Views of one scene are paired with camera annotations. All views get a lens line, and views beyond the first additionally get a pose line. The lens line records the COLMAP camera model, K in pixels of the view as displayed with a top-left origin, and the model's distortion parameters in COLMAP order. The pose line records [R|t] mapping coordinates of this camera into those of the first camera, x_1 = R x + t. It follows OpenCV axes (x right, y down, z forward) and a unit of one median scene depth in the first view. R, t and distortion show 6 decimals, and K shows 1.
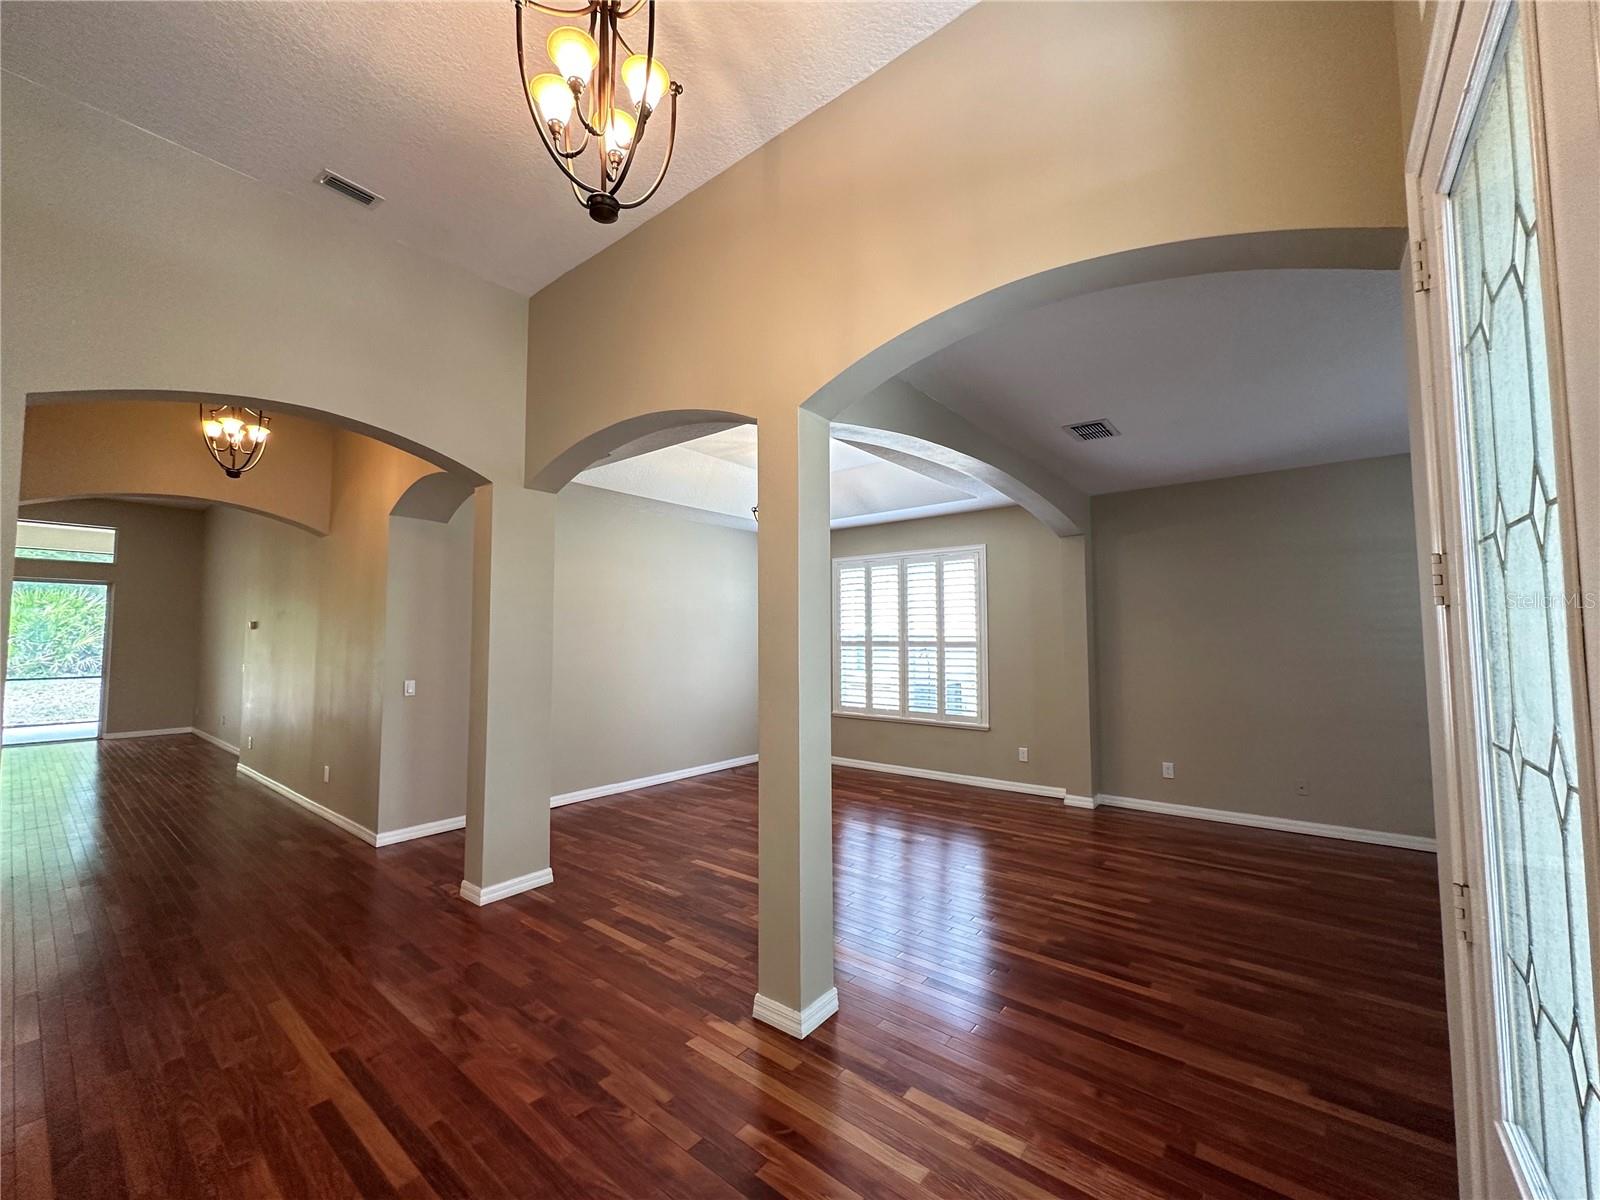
lens RADIAL K [[639.0, 0, 800.3], [0, 639.0, 599.0], [0, 0, 1]] dist [-0.002568, 0.000674]
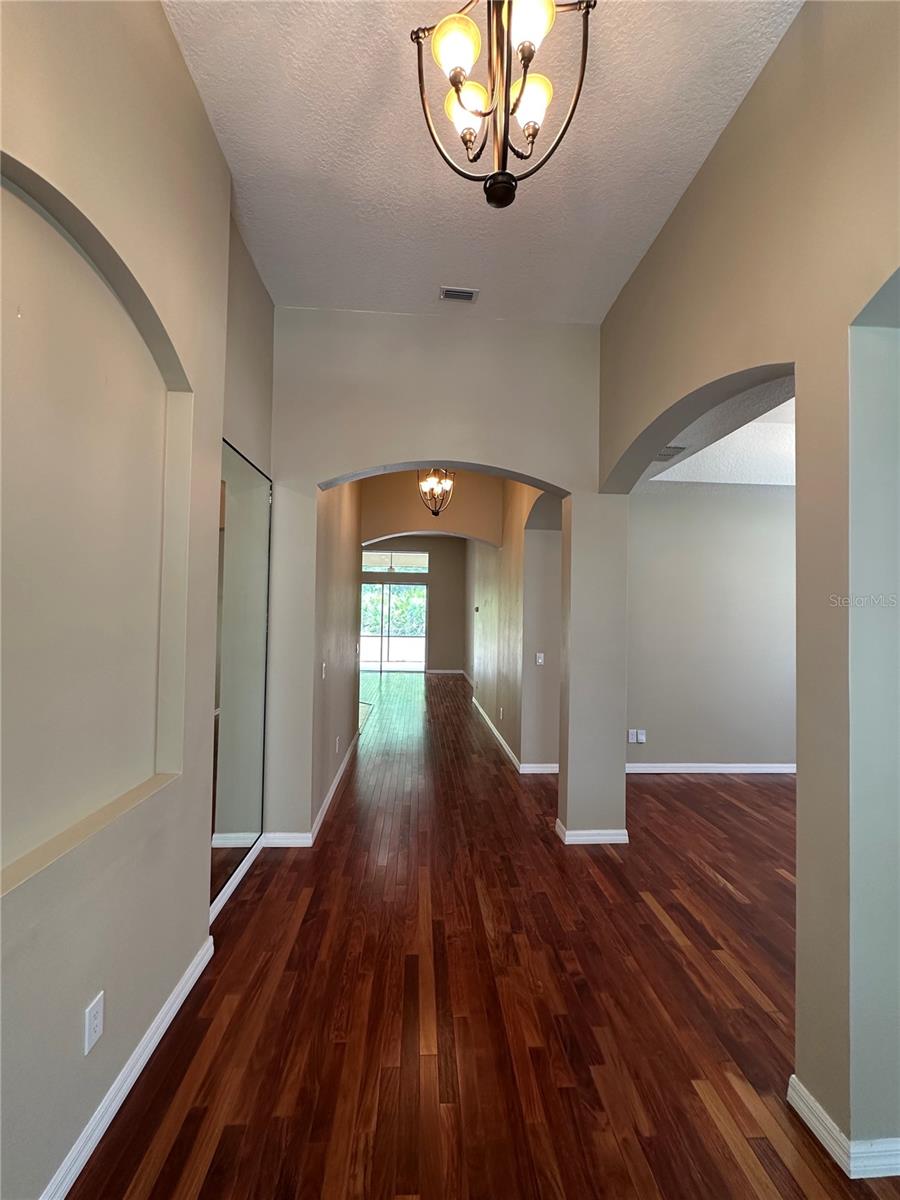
lens RADIAL K [[529.8, 0, 447.8], [0, 529.8, 601.2], [0, 0, 1]] dist [0.000638, -0.000923]
pose [[0.670833, -0.004753, -0.741594, 0.114197], [0.026297, 0.999503, 0.017382, -0.005868], [0.741143, -0.031162, 0.670624, 0.198020]]
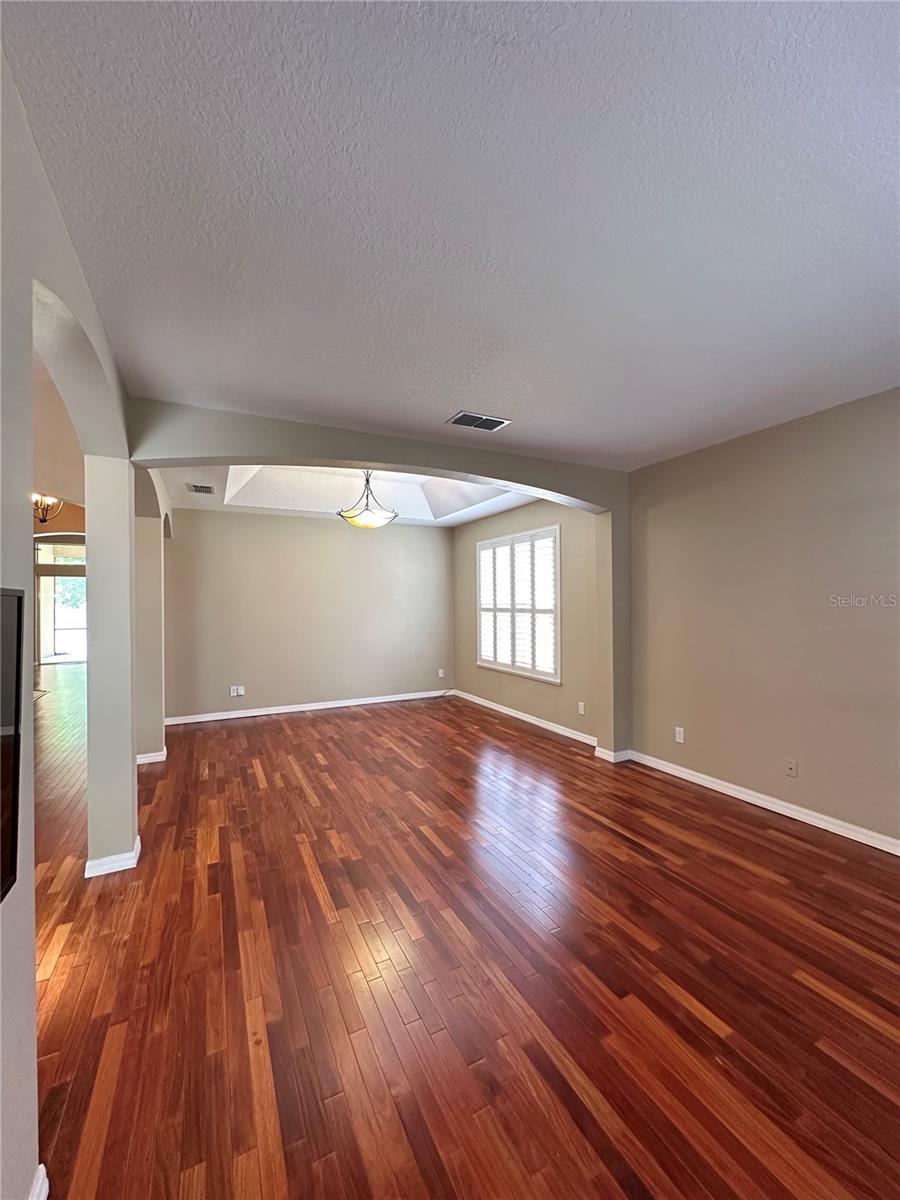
lens RADIAL K [[479.3, 0, 448.5], [0, 479.3, 593.7], [0, 0, 1]] dist [-0.002568, 0.000674]
pose [[0.911757, -0.012920, -0.410527, 0.962986], [0.030517, 0.998873, 0.036339, 0.003657], [0.409595, -0.045660, 0.911124, 0.272872]]
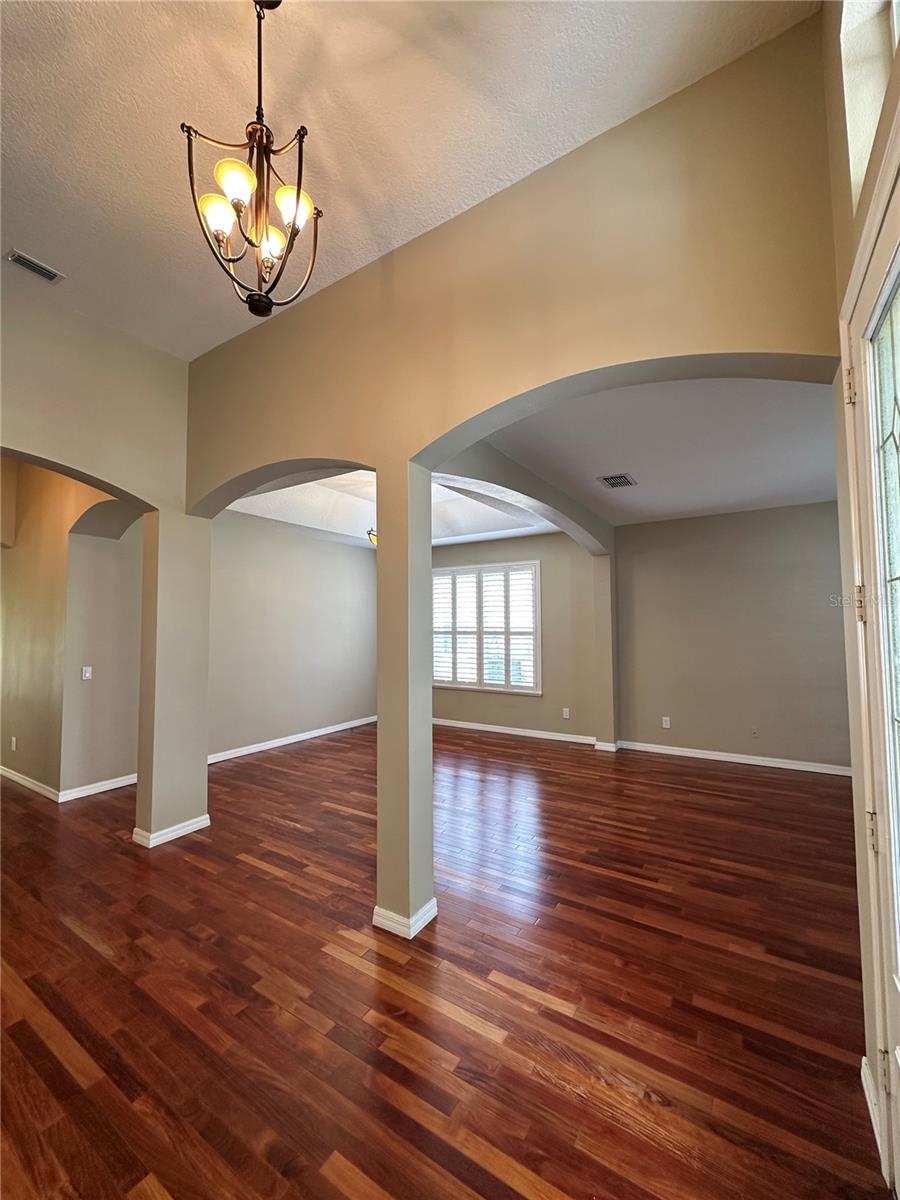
lens RADIAL K [[479.3, 0, 451.1], [0, 479.3, 599.8], [0, 0, 1]] dist [-0.002568, 0.000674]
pose [[0.994187, 0.001745, 0.107651, -0.016812], [-0.002738, 0.999955, 0.009078, -0.019362], [-0.107630, -0.009320, 0.994147, 0.006571]]
